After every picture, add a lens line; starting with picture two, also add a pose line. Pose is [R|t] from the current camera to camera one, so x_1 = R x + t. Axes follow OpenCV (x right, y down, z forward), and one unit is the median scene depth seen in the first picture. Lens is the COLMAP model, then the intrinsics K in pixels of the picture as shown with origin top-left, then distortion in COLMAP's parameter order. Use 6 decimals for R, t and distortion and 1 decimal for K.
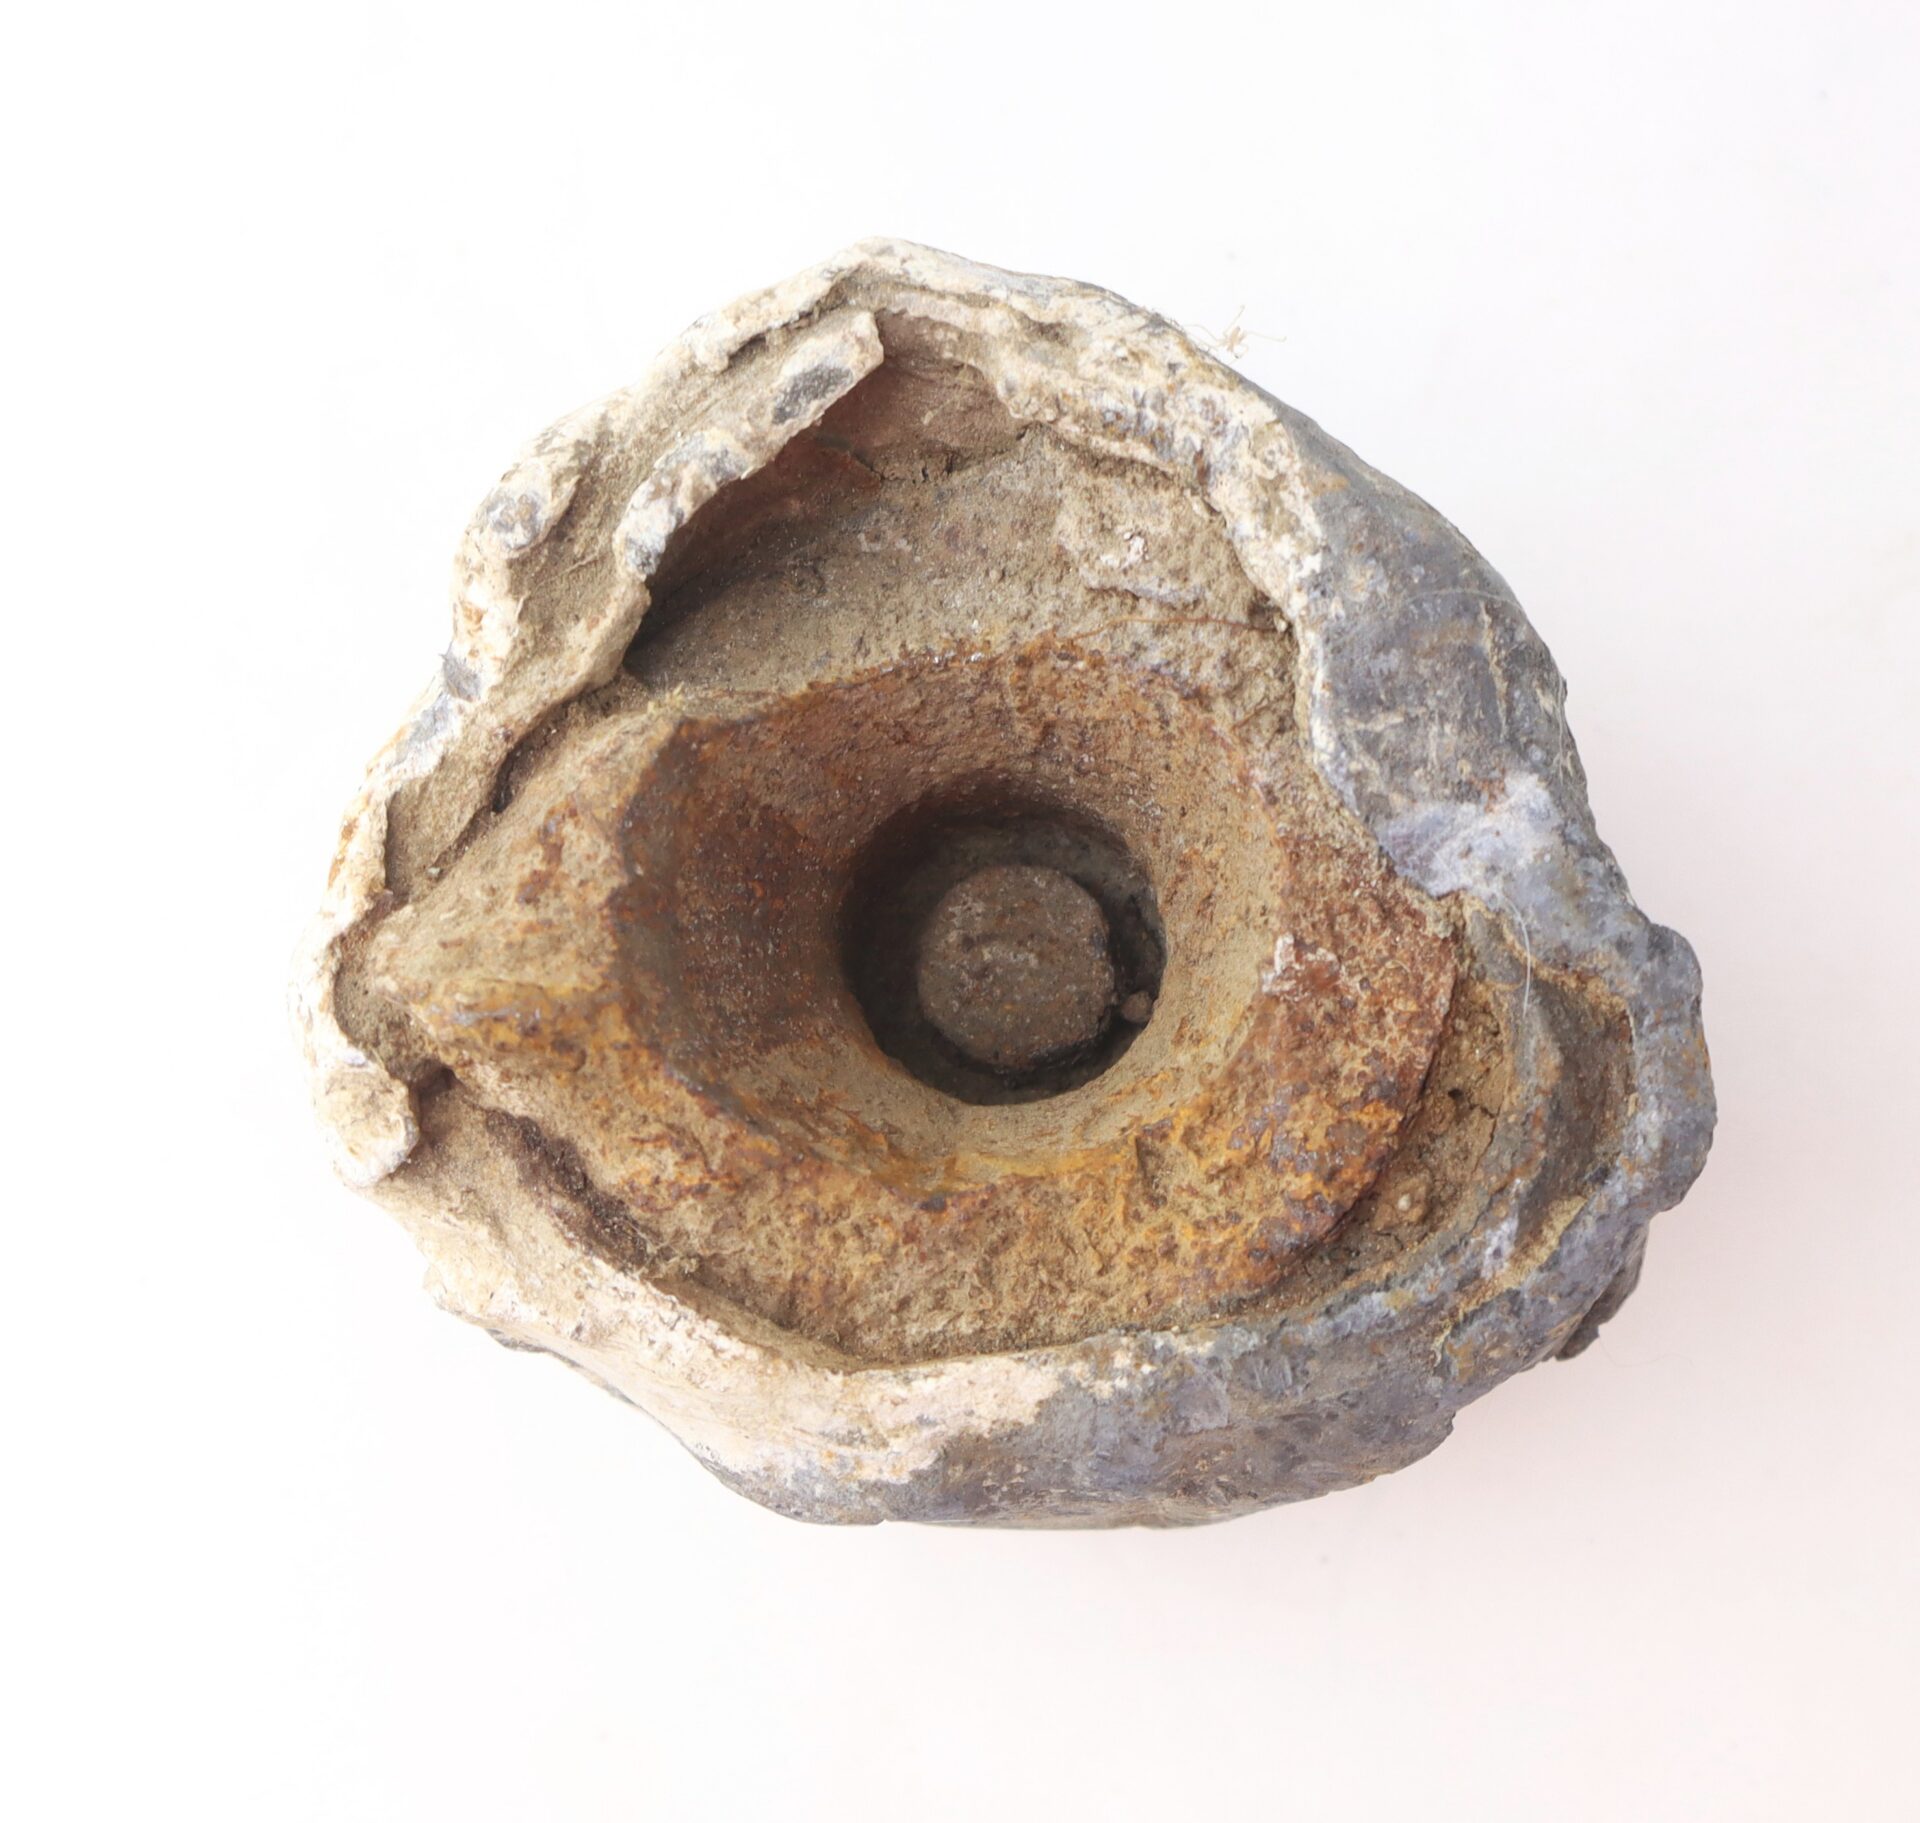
lens RADIAL K [[2063.6, 0, 971.3], [0, 2063.6, 910.4], [0, 0, 1]] dist [0.000340, 0.000000]
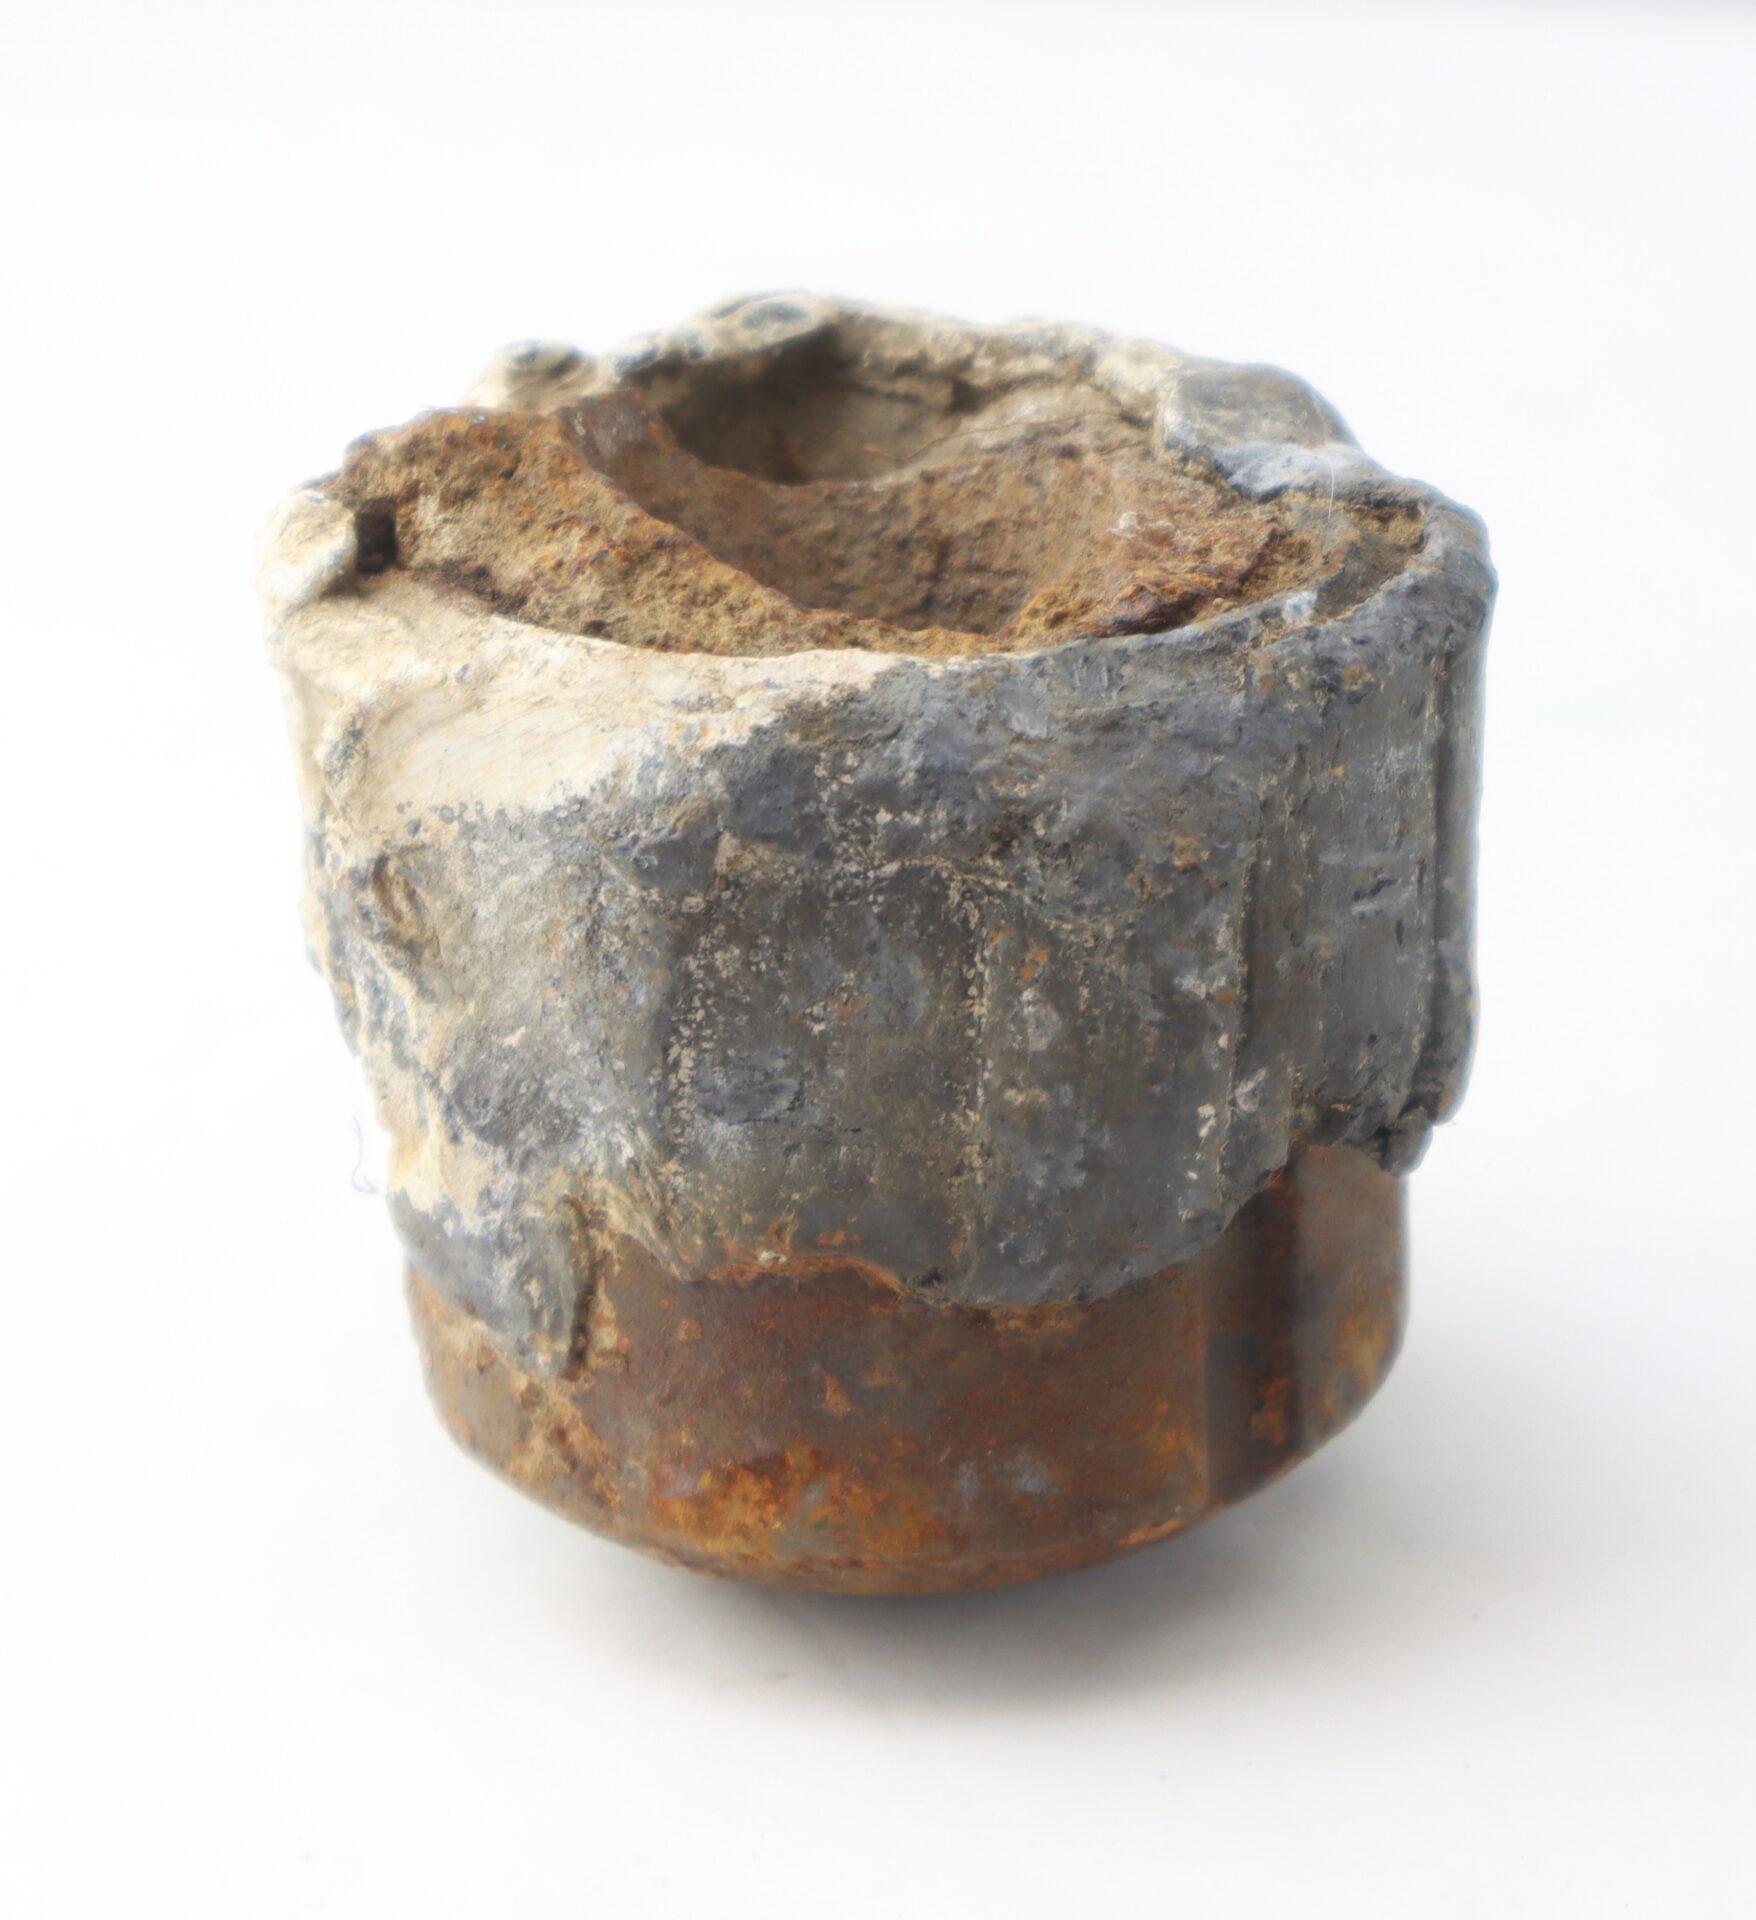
lens RADIAL K [[2188.6, 0, 868.2], [0, 2188.6, 959.6], [0, 0, 1]] dist [0.011620, 0.000000]
pose [[0.993341, 0.109422, -0.036072, 0.083214], [-0.113500, 0.875549, -0.469608, 0.877789], [-0.019803, 0.470574, 0.882138, 0.042436]]
